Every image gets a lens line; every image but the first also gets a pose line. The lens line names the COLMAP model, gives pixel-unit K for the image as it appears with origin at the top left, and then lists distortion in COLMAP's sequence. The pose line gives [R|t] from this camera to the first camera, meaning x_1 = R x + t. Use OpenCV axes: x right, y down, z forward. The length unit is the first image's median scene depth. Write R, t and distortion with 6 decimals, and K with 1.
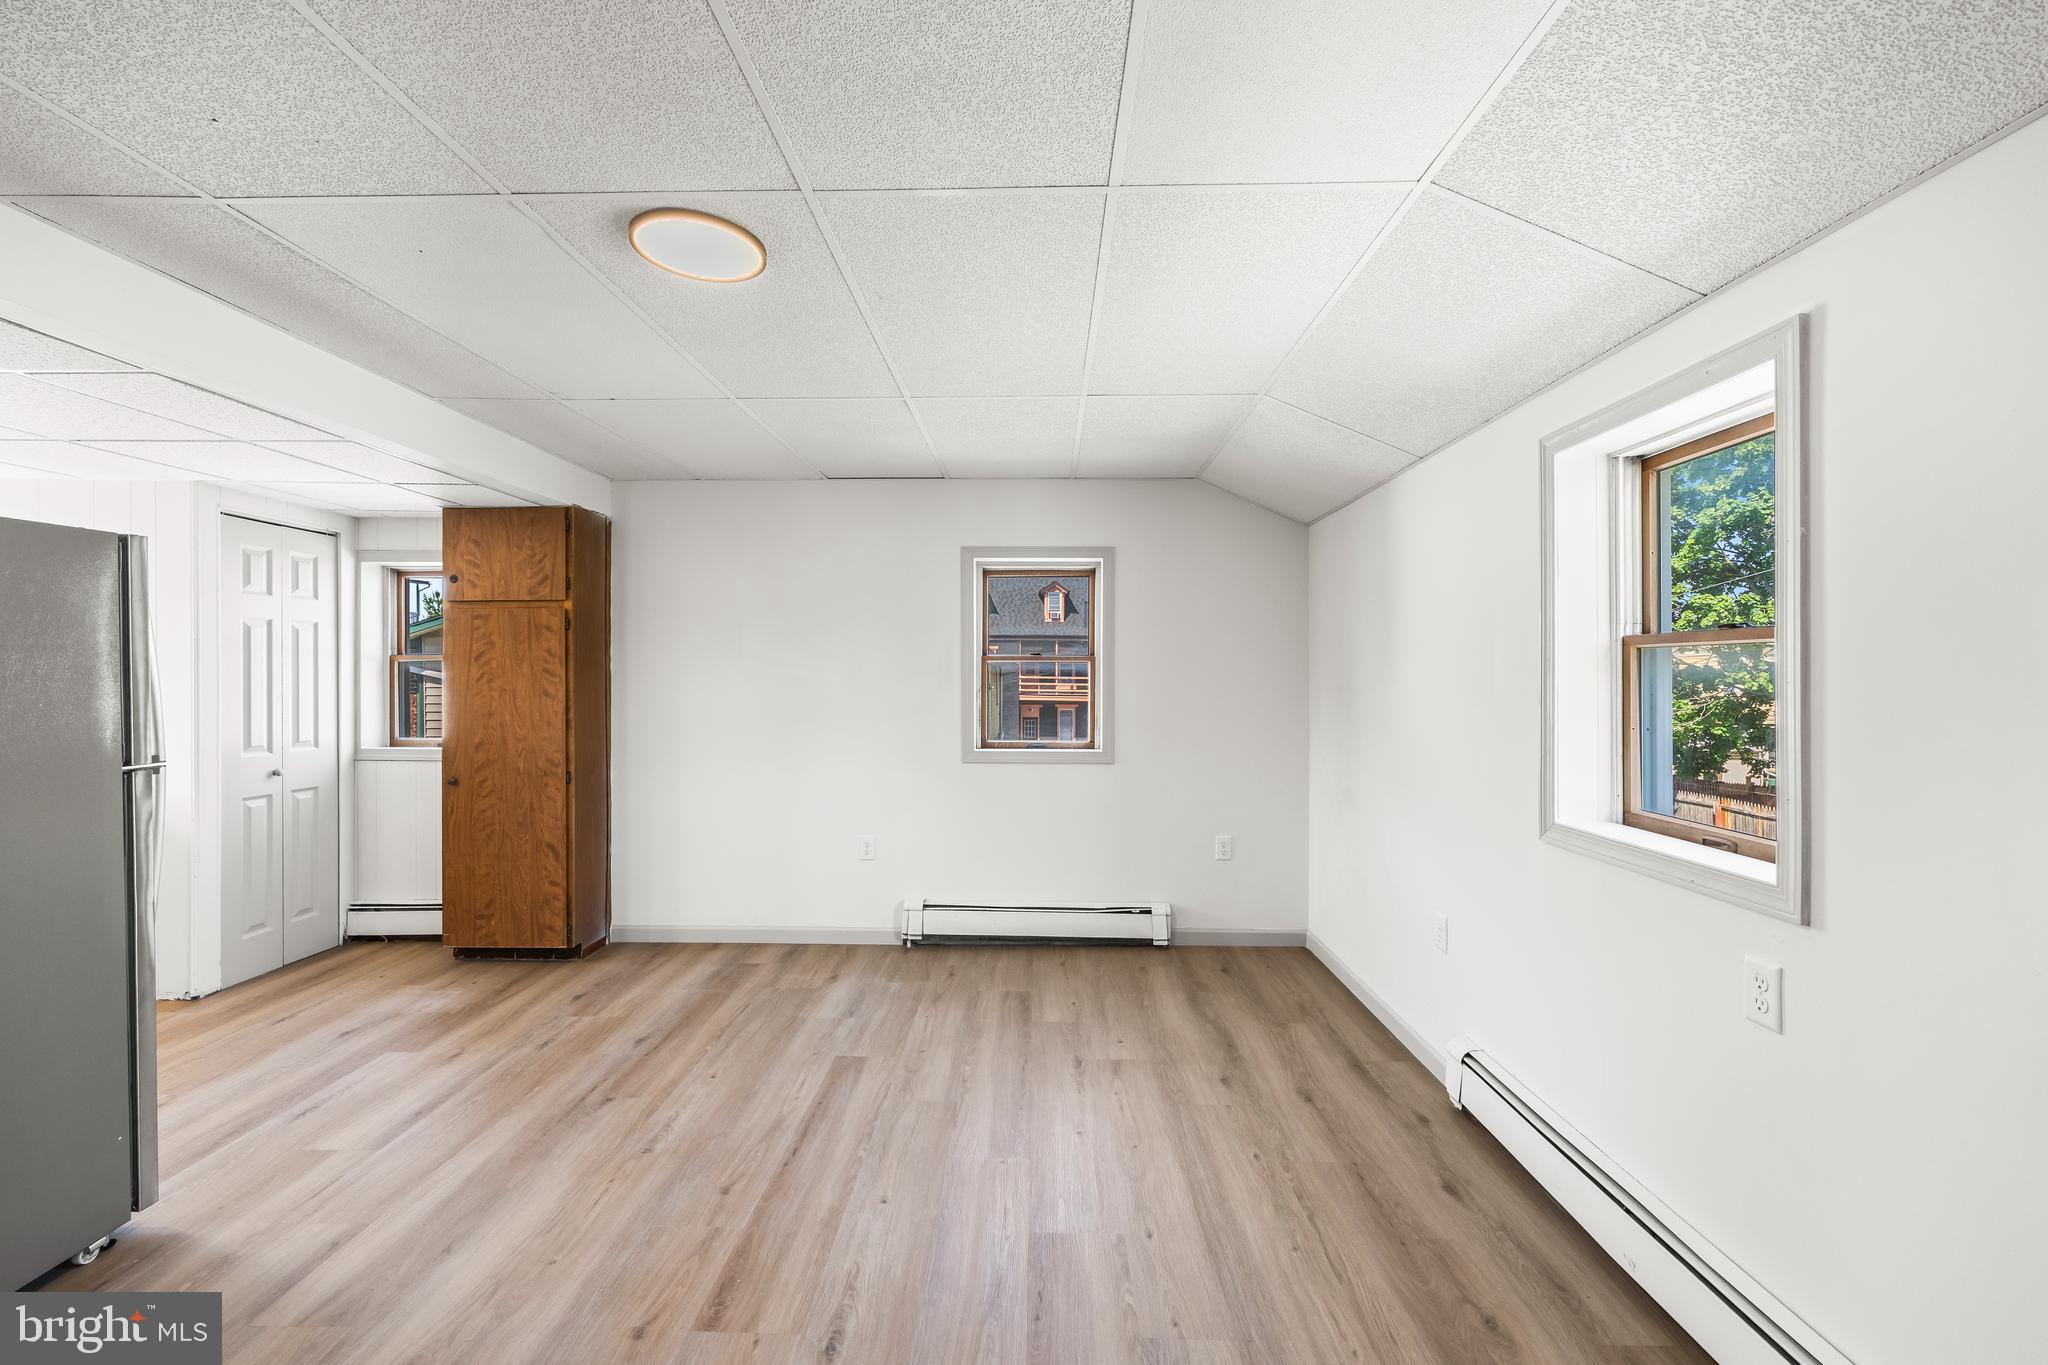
lens RADIAL K [[826.4, 0, 1022.8], [0, 826.4, 668.0], [0, 0, 1]] dist [-0.001207, 0.000013]
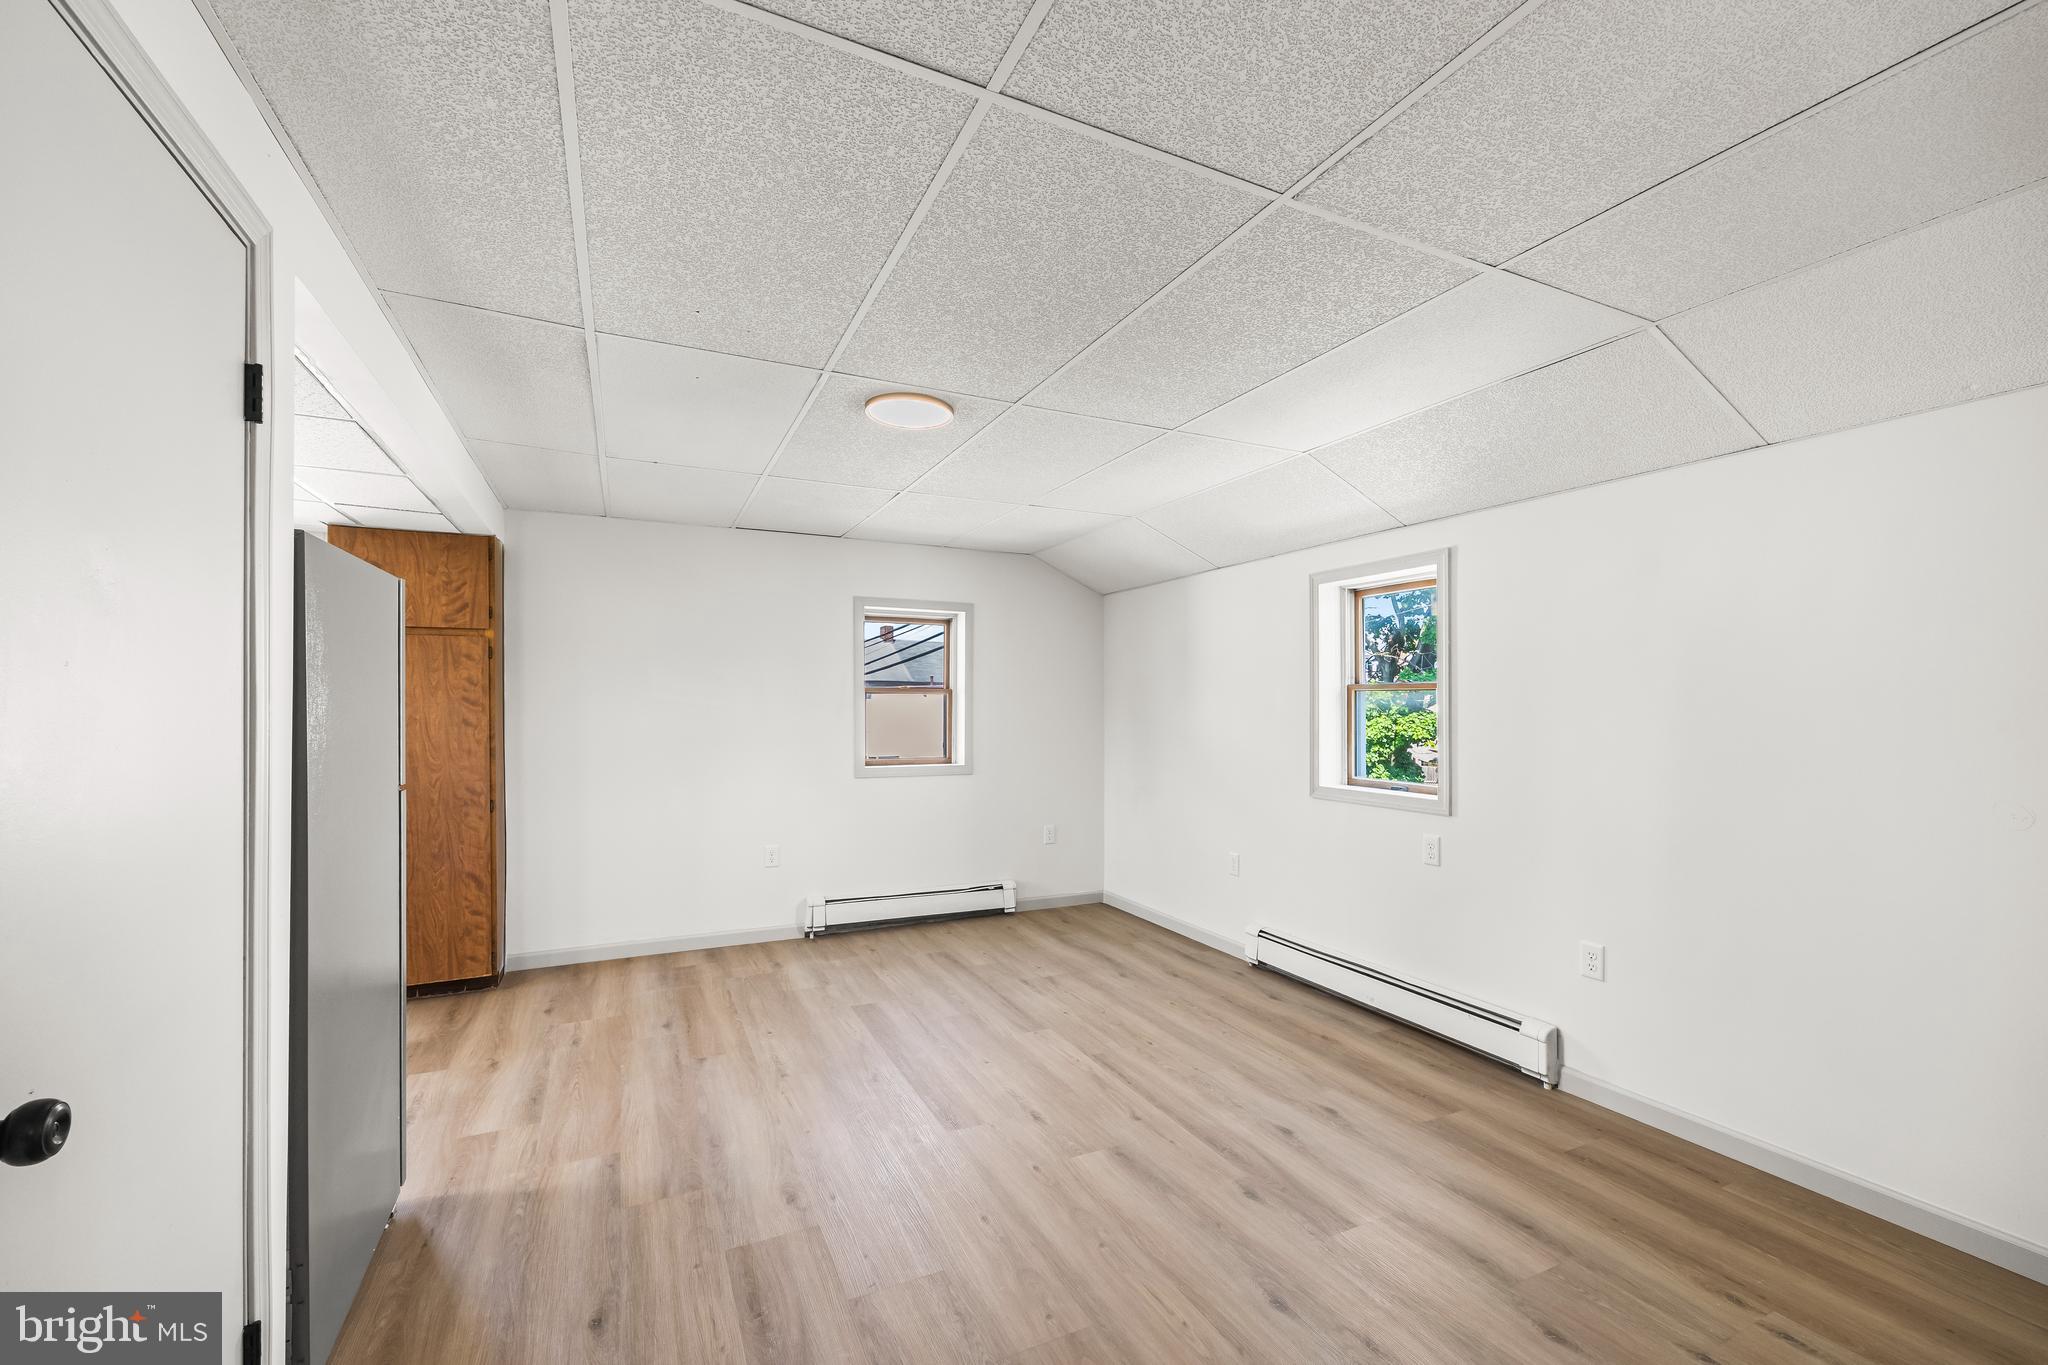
lens RADIAL K [[841.0, 0, 1025.8], [0, 841.0, 691.0], [0, 0, 1]] dist [-0.000029, 0.000199]
pose [[0.892440, 0.008586, 0.451085, -0.436326], [-0.005792, 0.999955, -0.007573, -0.003201], [-0.451130, 0.004146, 0.892449, -0.206839]]
